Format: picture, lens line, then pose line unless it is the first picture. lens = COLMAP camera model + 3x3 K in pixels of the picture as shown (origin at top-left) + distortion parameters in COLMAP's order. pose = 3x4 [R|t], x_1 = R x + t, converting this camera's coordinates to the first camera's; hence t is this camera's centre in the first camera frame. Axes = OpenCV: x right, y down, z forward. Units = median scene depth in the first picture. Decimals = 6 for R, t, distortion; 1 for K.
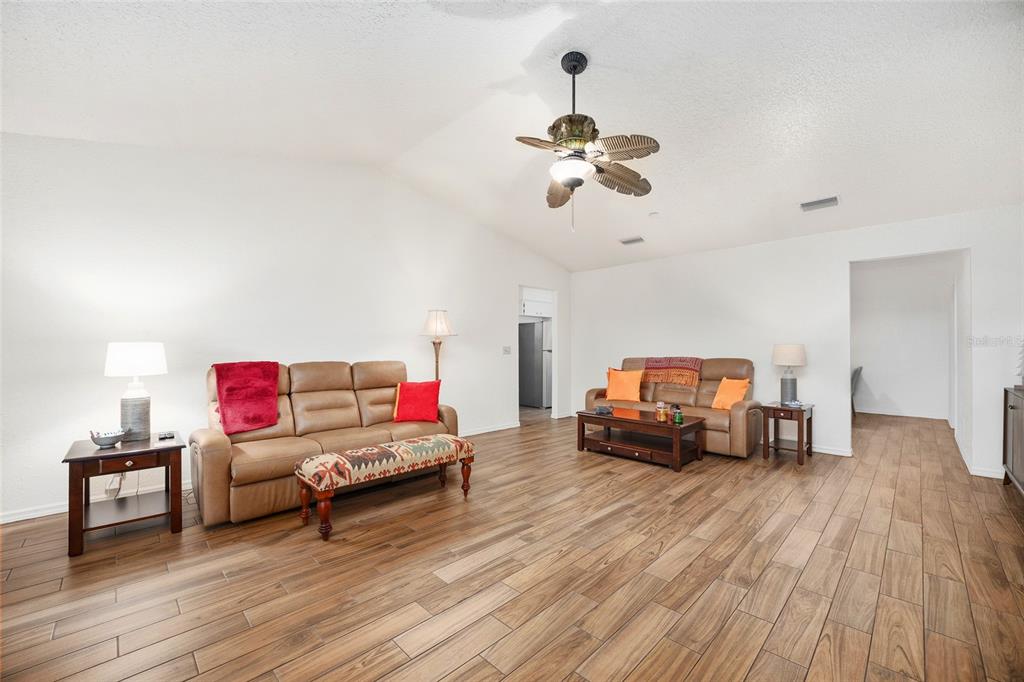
lens RADIAL K [[414.3, 0, 516.1], [0, 414.3, 341.5], [0, 0, 1]] dist [-0.025602, 0.002911]
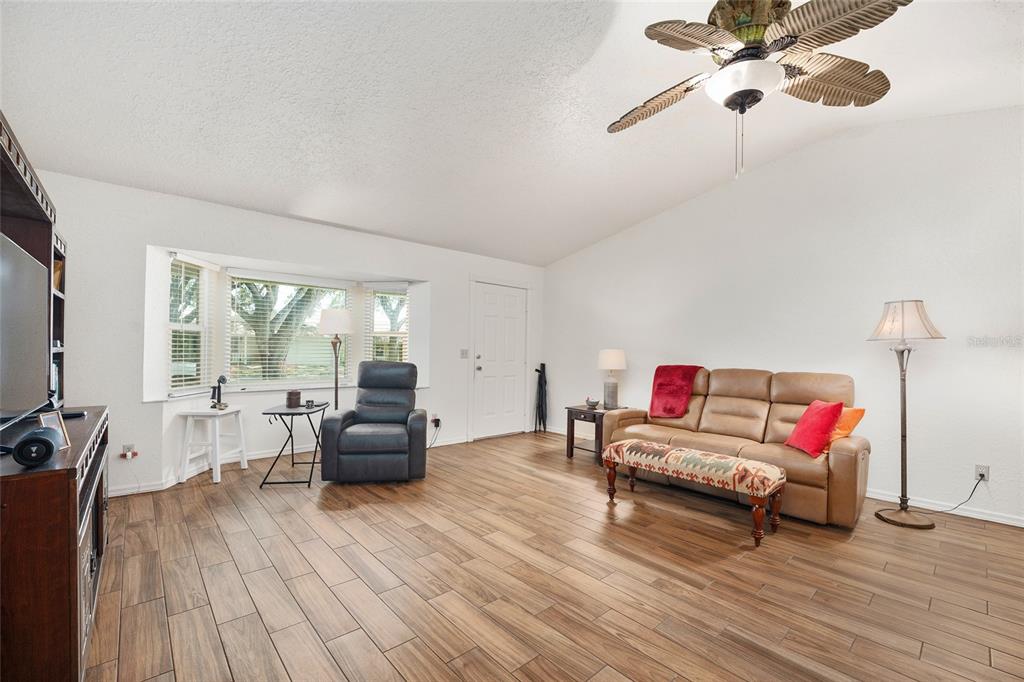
lens RADIAL K [[414.3, 0, 512.4], [0, 414.3, 348.8], [0, 0, 1]] dist [-0.025602, 0.002911]
pose [[-0.051279, -0.008413, -0.998649, 0.655894], [-0.004136, 0.999958, -0.008212, 0.009077], [0.998676, 0.003710, -0.051312, 0.554450]]
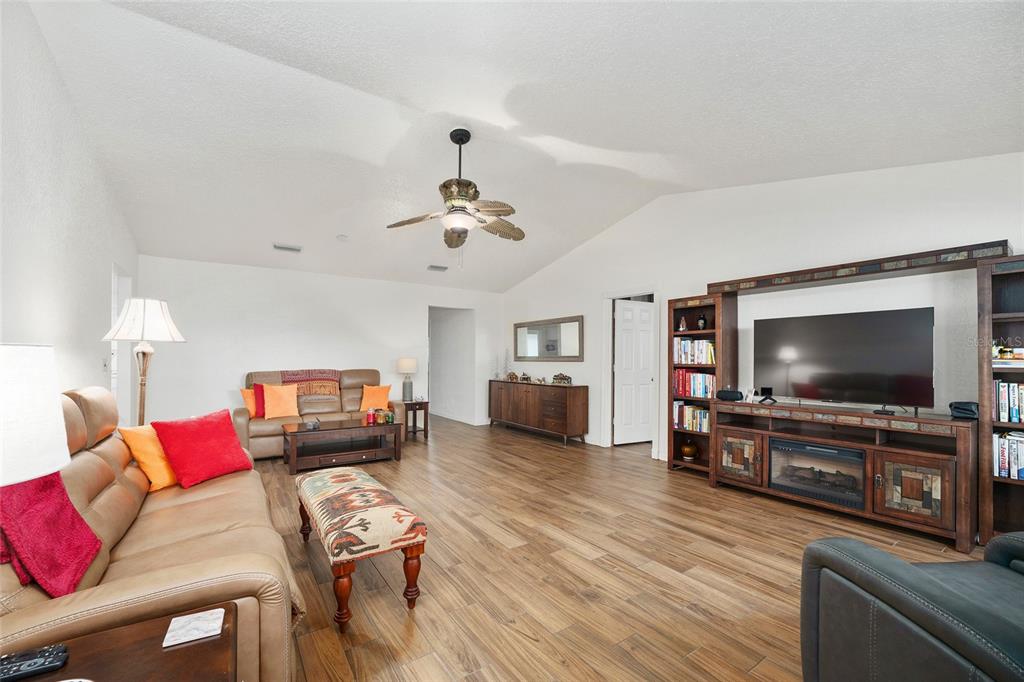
lens RADIAL K [[414.3, 0, 508.4], [0, 414.3, 356.2], [0, 0, 1]] dist [-0.025602, 0.002911]
pose [[0.200820, 0.008234, 0.979594, -0.885444], [-0.015064, 0.999872, -0.005317, 0.002613], [-0.979512, -0.013689, 0.200919, 0.489769]]
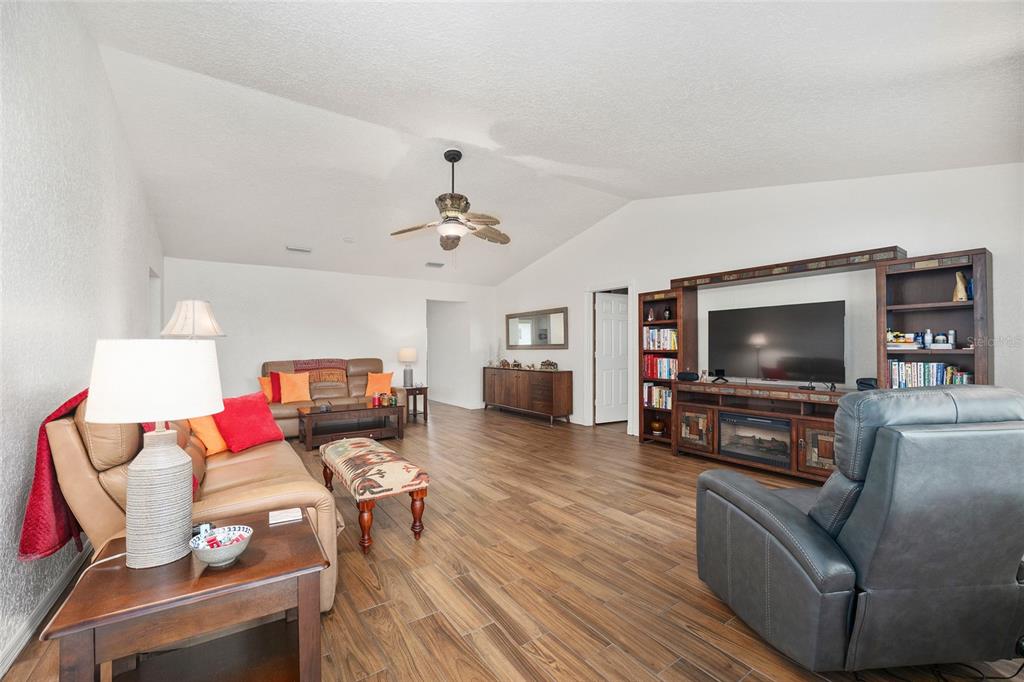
lens RADIAL K [[414.3, 0, 509.2], [0, 414.3, 345.5], [0, 0, 1]] dist [-0.025602, 0.002911]
pose [[0.193599, 0.004816, 0.981069, -1.053728], [-0.004241, 0.999983, -0.004072, 0.004276], [-0.981072, -0.003372, 0.193616, 0.424903]]
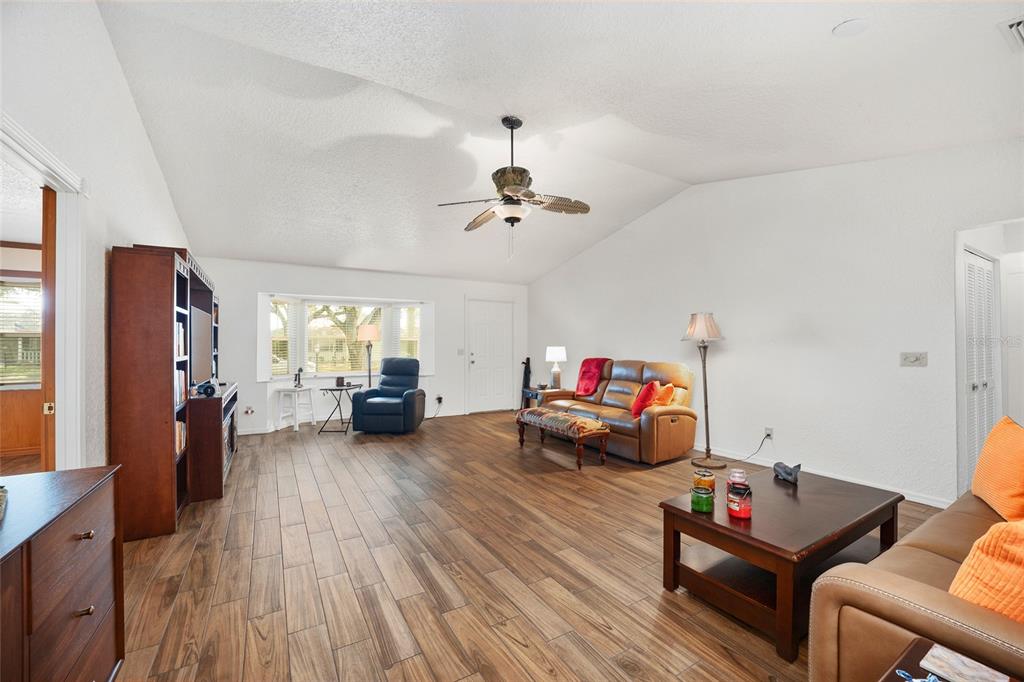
lens RADIAL K [[414.3, 0, 514.2], [0, 414.3, 339.2], [0, 0, 1]] dist [-0.025602, 0.002911]
pose [[-0.251662, -0.014402, -0.967708, 1.107527], [0.012061, 0.999765, -0.018015, -0.002857], [0.967740, -0.016205, -0.251429, 1.084694]]
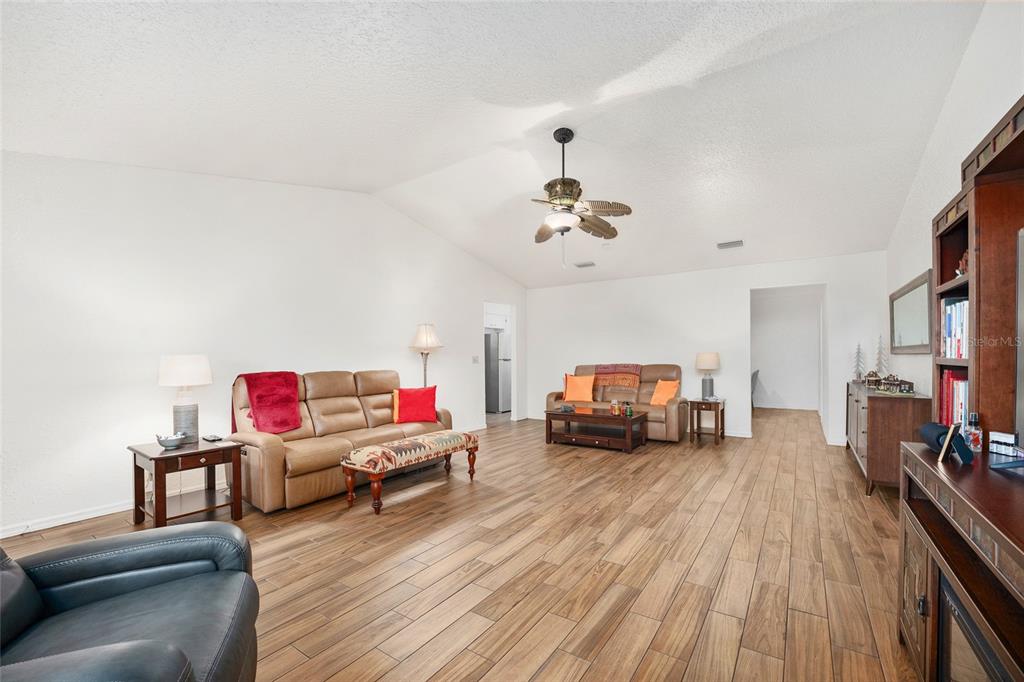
lens RADIAL K [[414.3, 0, 521.5], [0, 414.3, 361.6], [0, 0, 1]] dist [-0.025602, 0.002911]
pose [[0.982922, -0.011341, 0.183671, -0.192277], [0.007017, 0.999683, 0.024175, -0.001267], [-0.183887, -0.022473, 0.982690, -0.215102]]
